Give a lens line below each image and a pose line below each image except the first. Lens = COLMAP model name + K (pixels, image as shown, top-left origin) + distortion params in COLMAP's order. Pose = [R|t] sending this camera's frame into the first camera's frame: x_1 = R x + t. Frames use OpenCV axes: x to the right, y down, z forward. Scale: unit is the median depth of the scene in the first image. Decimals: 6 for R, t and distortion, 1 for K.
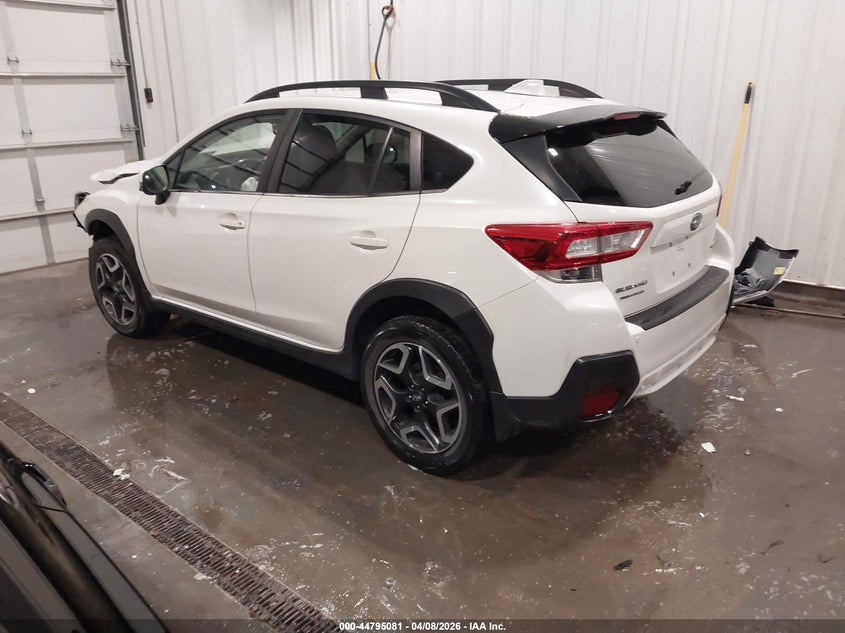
lens RADIAL K [[670.1, 0, 421.5], [0, 670.1, 319.4], [0, 0, 1]] dist [0.006513, -0.004353]
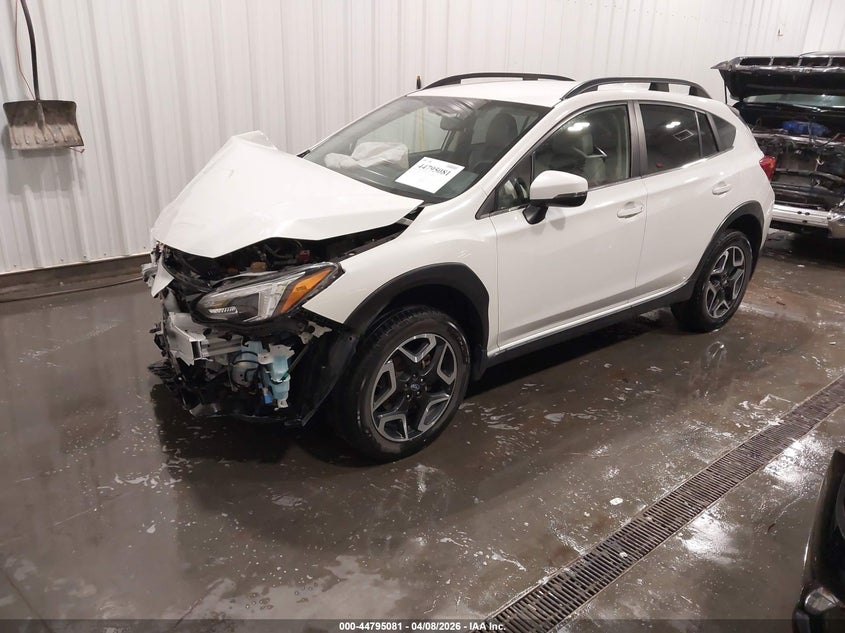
lens RADIAL K [[670.1, 0, 420.0], [0, 670.1, 317.8], [0, 0, 1]] dist [0.006513, -0.004353]
pose [[0.176481, -0.321645, 0.930268, -1.406395], [0.297476, 0.918337, 0.261086, -0.372322], [-0.938276, 0.230656, 0.257751, 1.107984]]
